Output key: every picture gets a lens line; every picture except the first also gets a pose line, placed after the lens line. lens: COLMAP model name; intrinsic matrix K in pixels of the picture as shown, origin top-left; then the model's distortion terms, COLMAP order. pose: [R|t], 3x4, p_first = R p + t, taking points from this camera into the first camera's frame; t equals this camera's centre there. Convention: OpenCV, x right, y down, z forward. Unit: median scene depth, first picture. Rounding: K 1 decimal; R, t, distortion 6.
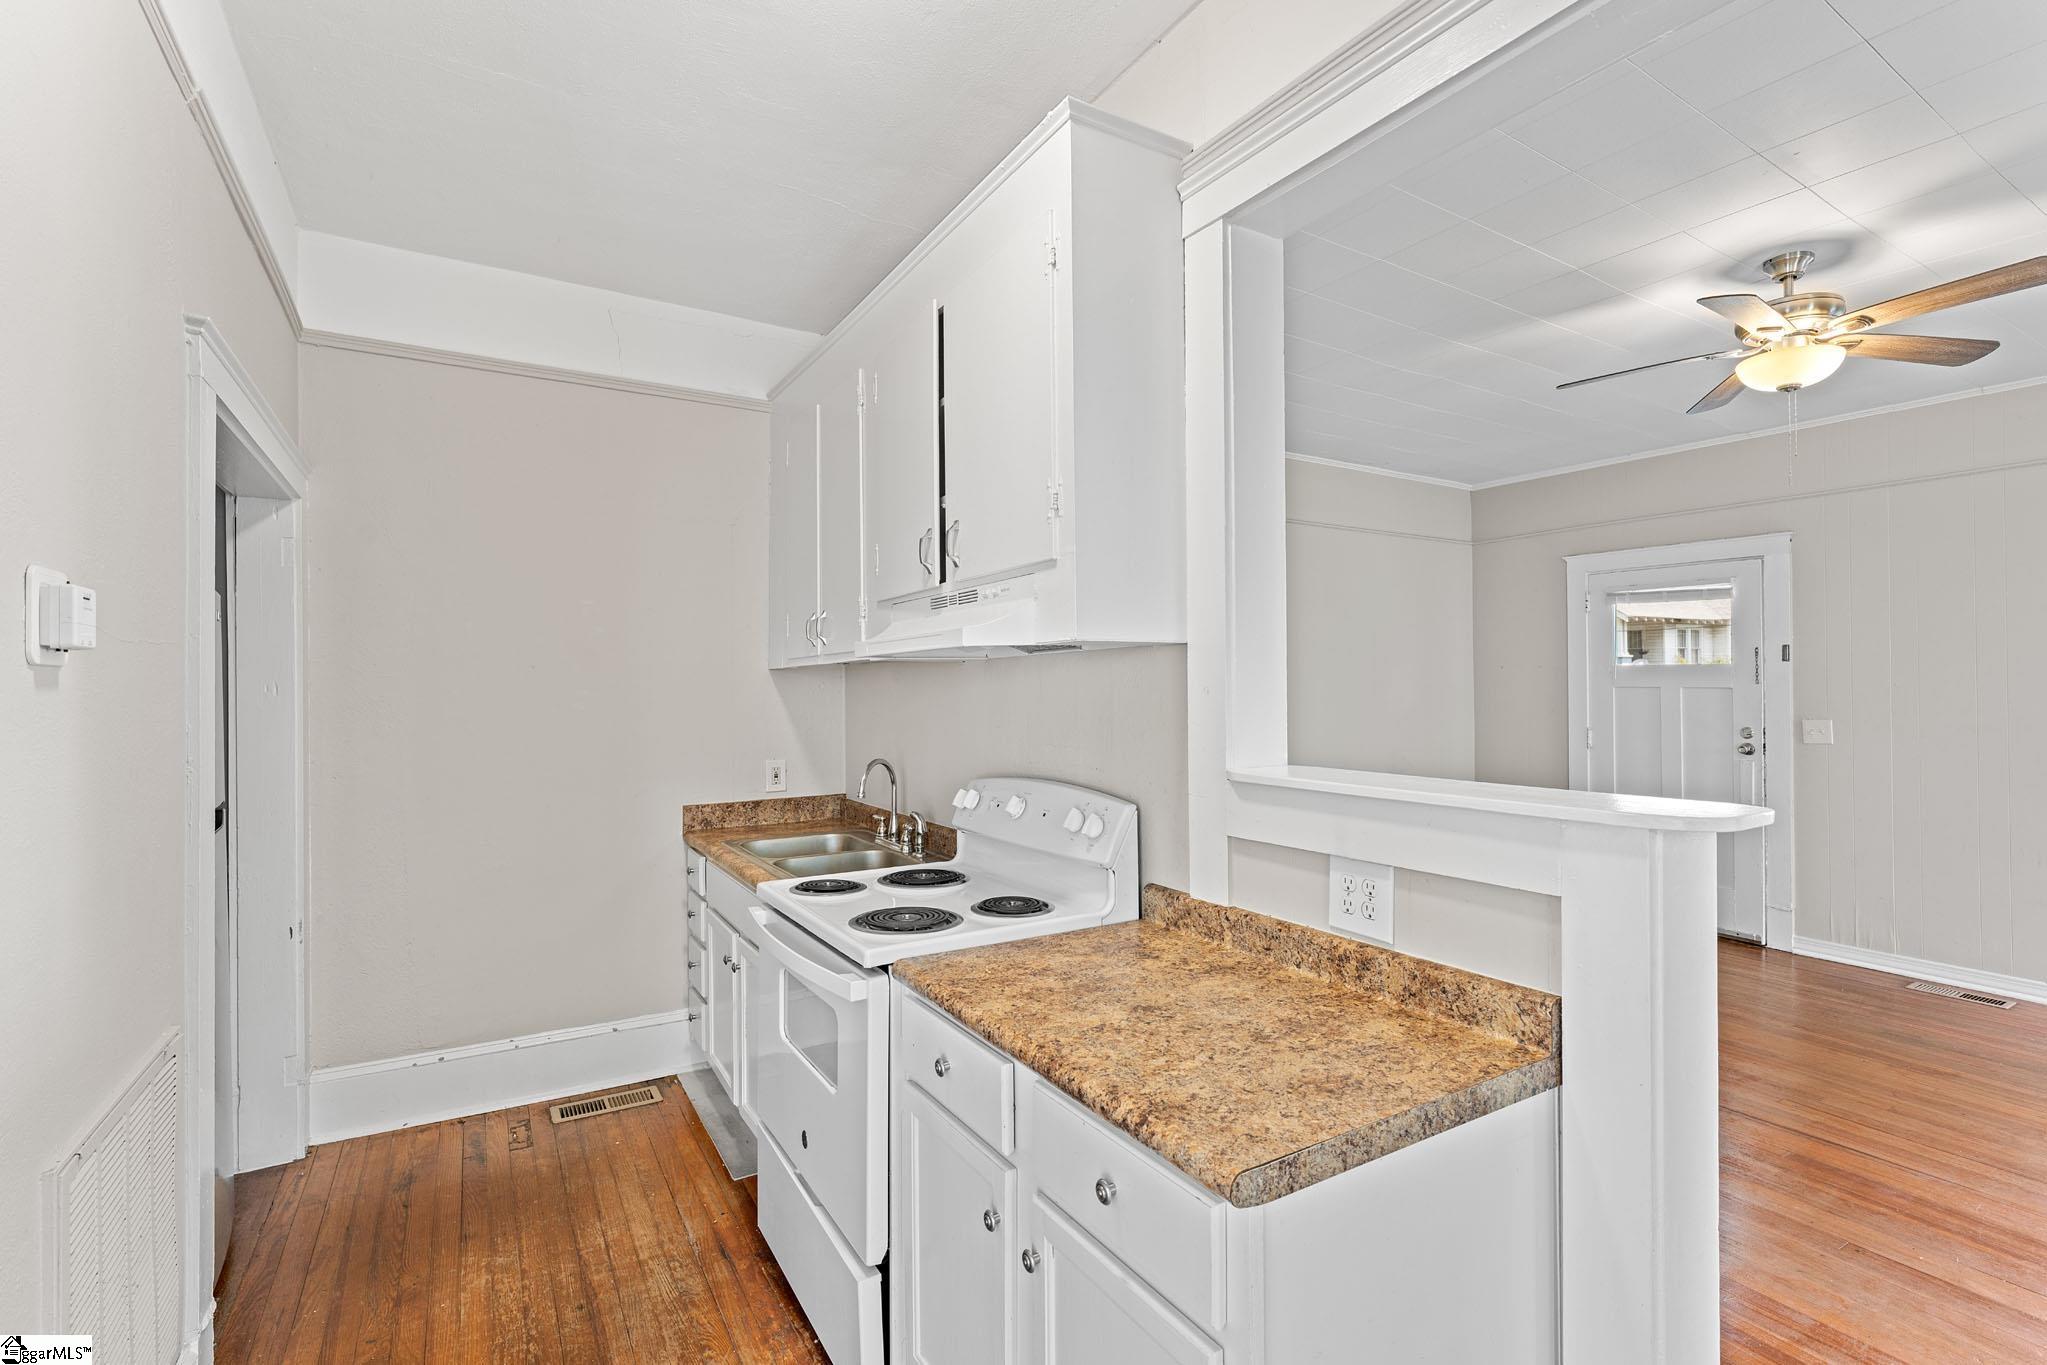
lens RADIAL K [[944.0, 0, 1038.5], [0, 944.0, 683.5], [0, 0, 1]] dist [-0.000148, 0.000034]
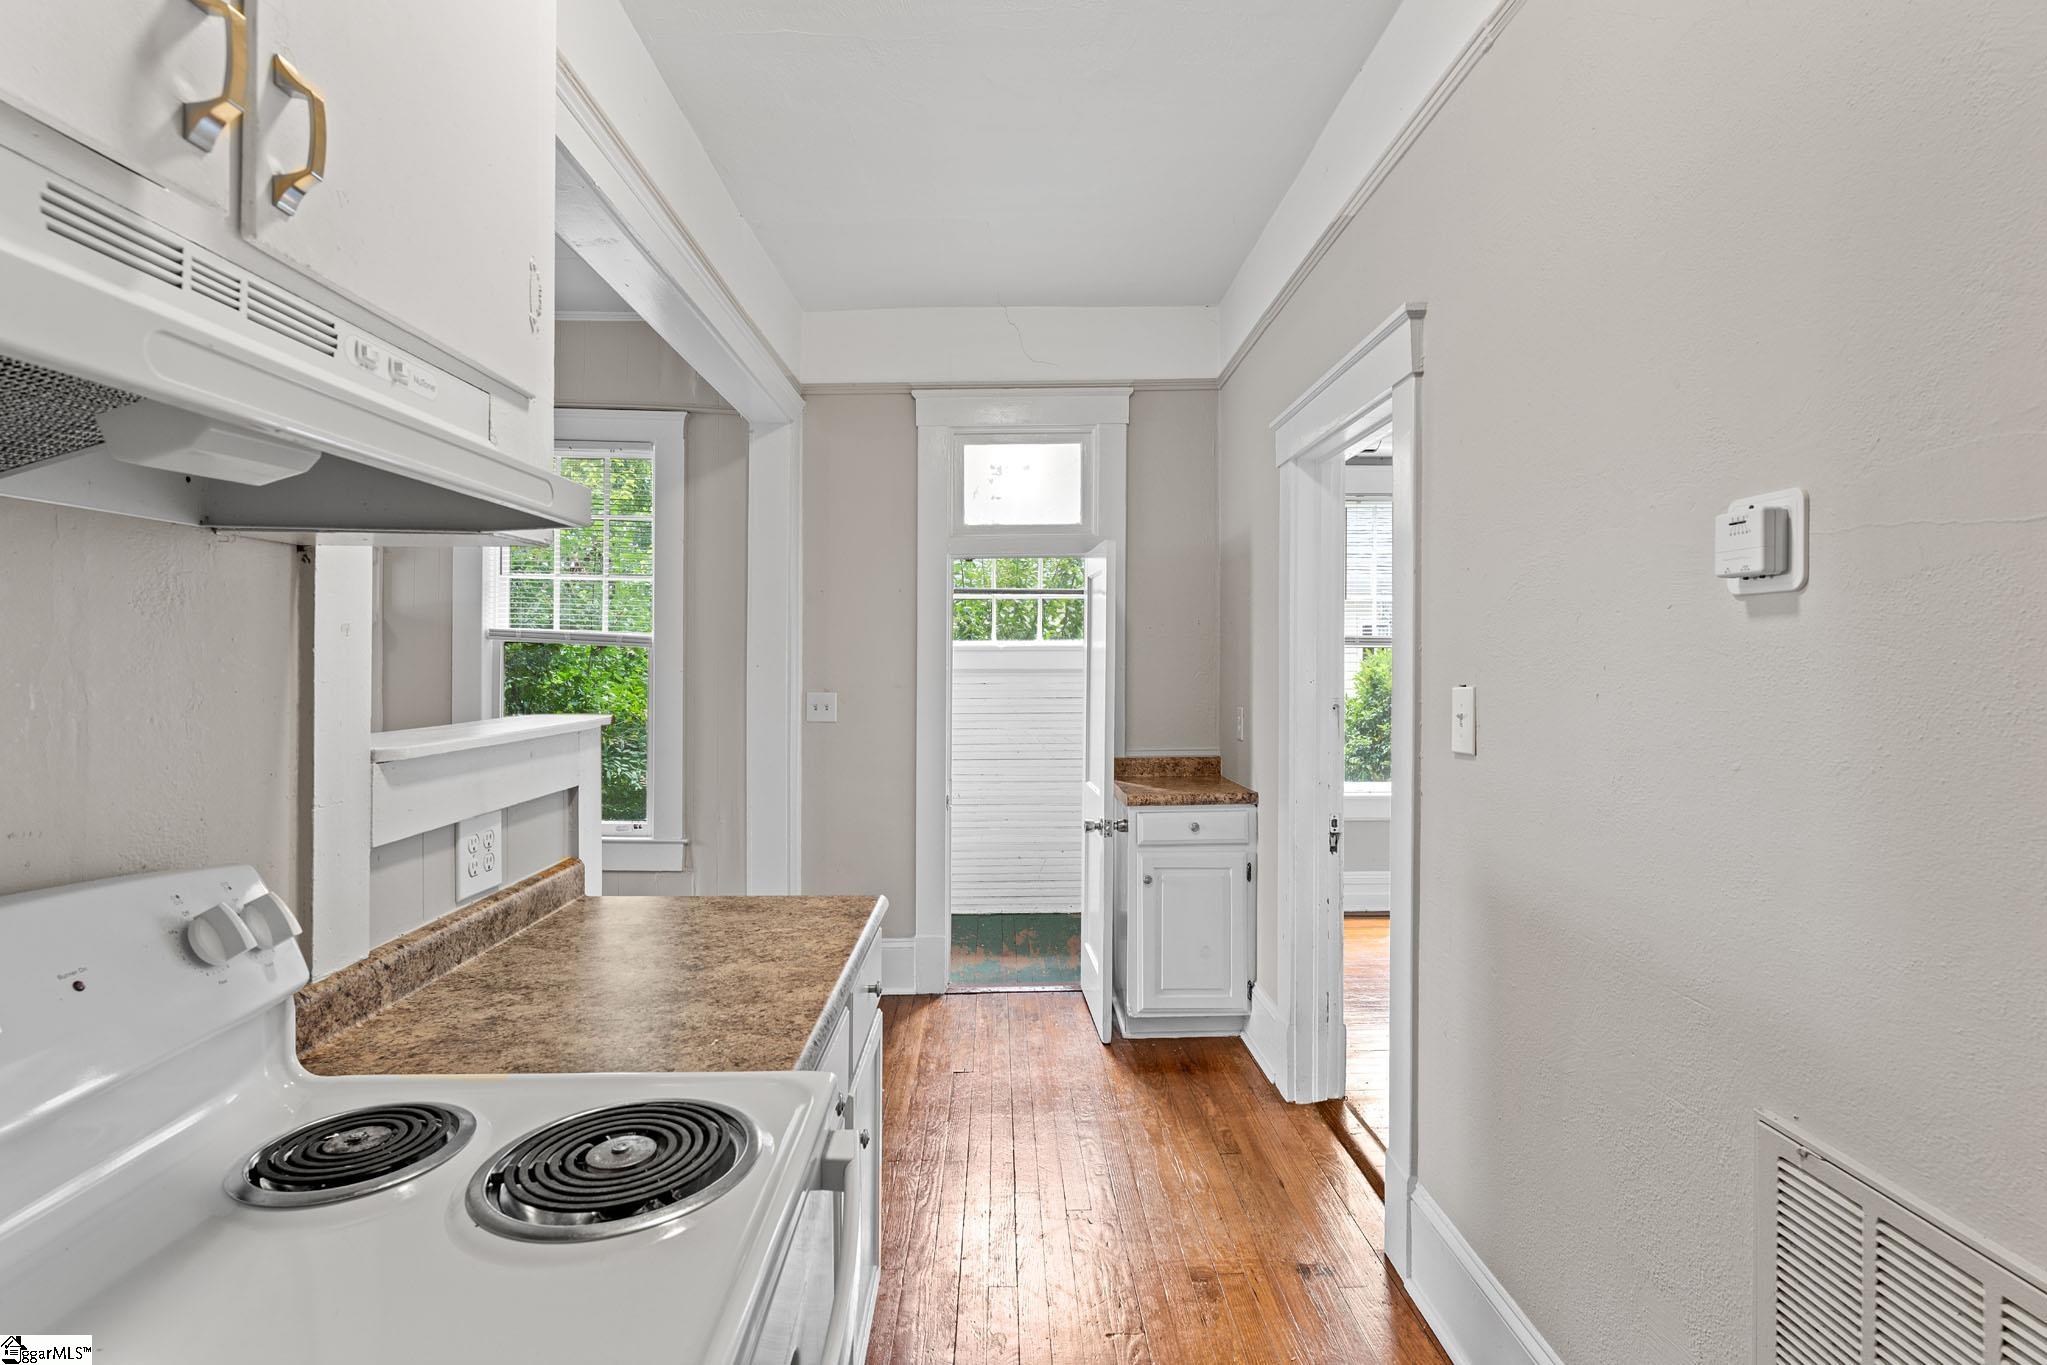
lens RADIAL K [[944.0, 0, 1029.4], [0, 944.0, 676.6], [0, 0, 1]] dist [-0.000148, 0.000034]
pose [[-0.867012, -0.001500, 0.498284, -0.594397], [0.000951, 0.999989, 0.004664, 0.041992], [-0.498286, 0.004518, -0.867001, 1.499106]]
